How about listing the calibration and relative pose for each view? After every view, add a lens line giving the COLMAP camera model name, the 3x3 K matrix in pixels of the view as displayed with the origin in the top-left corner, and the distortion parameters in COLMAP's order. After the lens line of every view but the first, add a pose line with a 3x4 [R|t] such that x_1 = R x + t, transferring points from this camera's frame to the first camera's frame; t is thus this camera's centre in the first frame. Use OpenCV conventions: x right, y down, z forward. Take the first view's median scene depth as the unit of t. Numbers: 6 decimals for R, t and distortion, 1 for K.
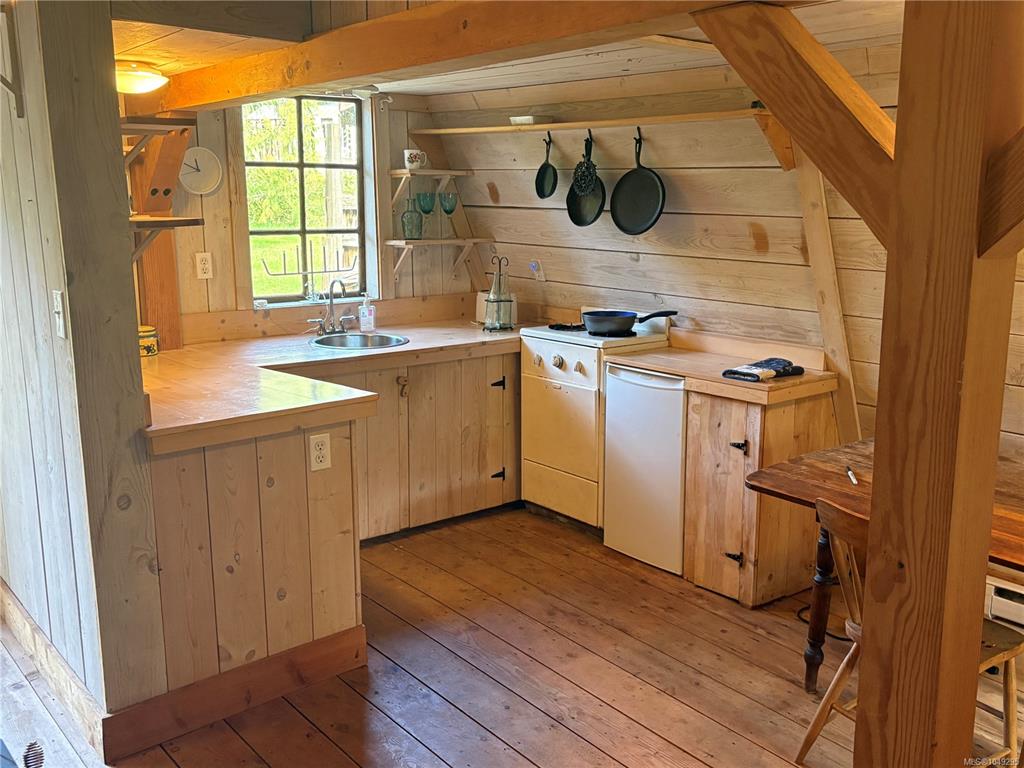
lens RADIAL K [[975.7, 0, 543.2], [0, 975.7, 388.8], [0, 0, 1]] dist [0.341282, -0.937792]
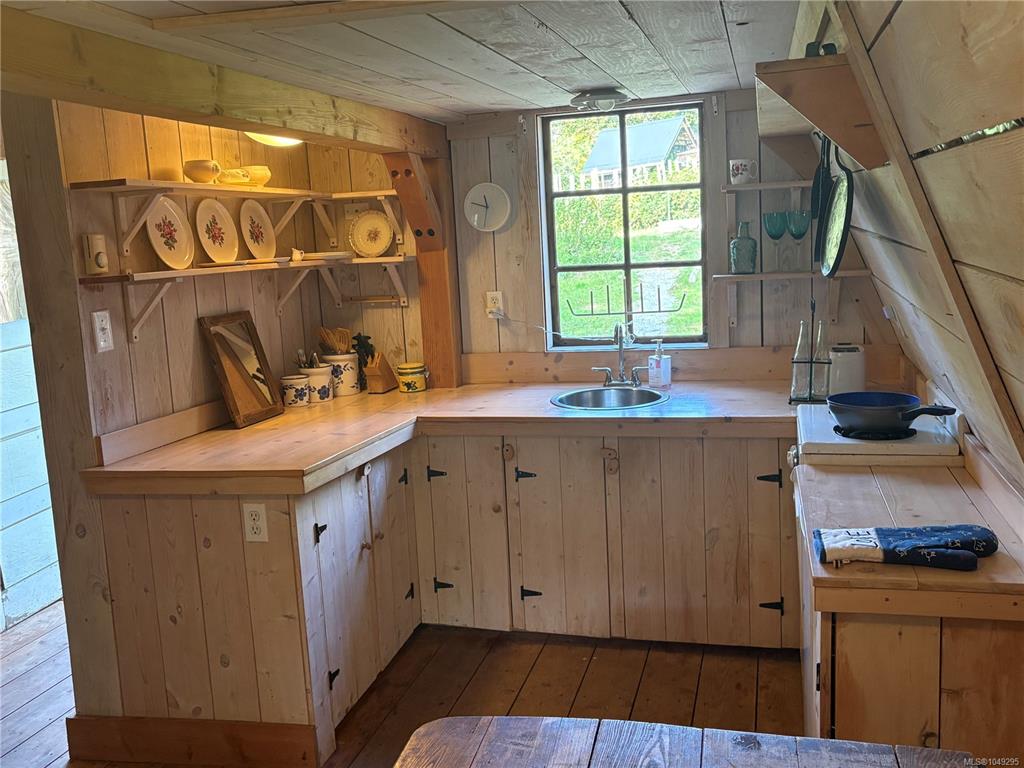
lens RADIAL K [[999.1, 0, 512.0], [0, 999.1, 384.0], [0, 0, 1]] dist [0.071495, -0.104405]
pose [[0.581416, 0.099704, -0.807474, 0.520960], [-0.107269, 0.993193, 0.045397, -0.105039], [0.806504, 0.060222, 0.588154, 0.512938]]
